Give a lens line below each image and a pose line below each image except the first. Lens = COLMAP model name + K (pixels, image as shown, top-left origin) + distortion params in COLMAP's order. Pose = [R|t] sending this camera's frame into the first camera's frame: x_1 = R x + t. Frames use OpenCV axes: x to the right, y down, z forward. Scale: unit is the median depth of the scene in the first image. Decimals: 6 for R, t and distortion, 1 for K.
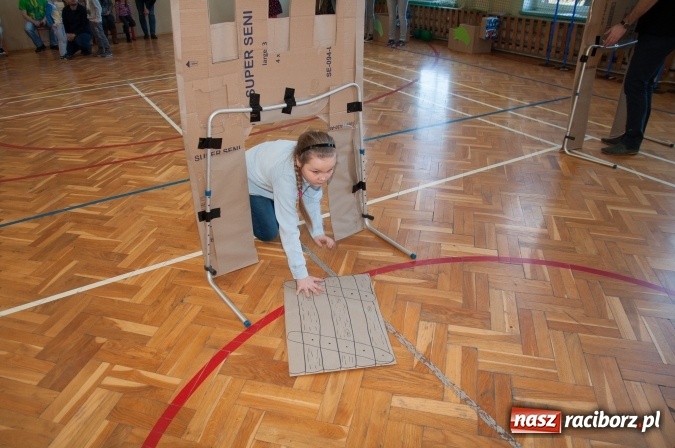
lens RADIAL K [[502.9, 0, 327.8], [0, 502.9, 242.9], [0, 0, 1]] dist [-0.154683, 0.117864]
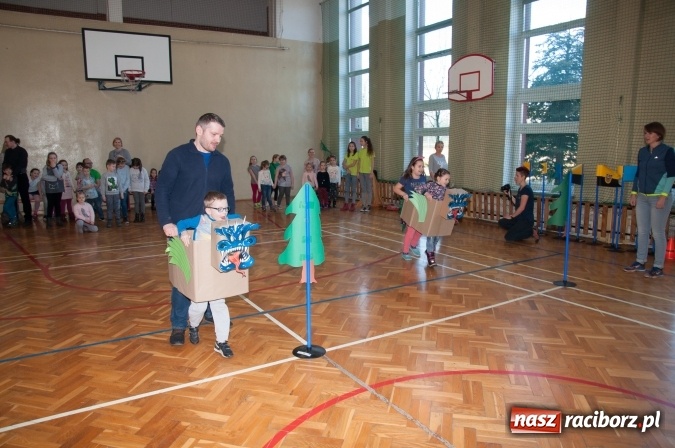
lens RADIAL K [[502.9, 0, 327.8], [0, 502.9, 242.9], [0, 0, 1]] dist [-0.154683, 0.117864]
pose [[0.999949, 0.010052, -0.000691, -0.068064], [-0.009732, 0.945709, -0.324868, 0.119169], [-0.002613, 0.324859, 0.945759, -0.277523]]
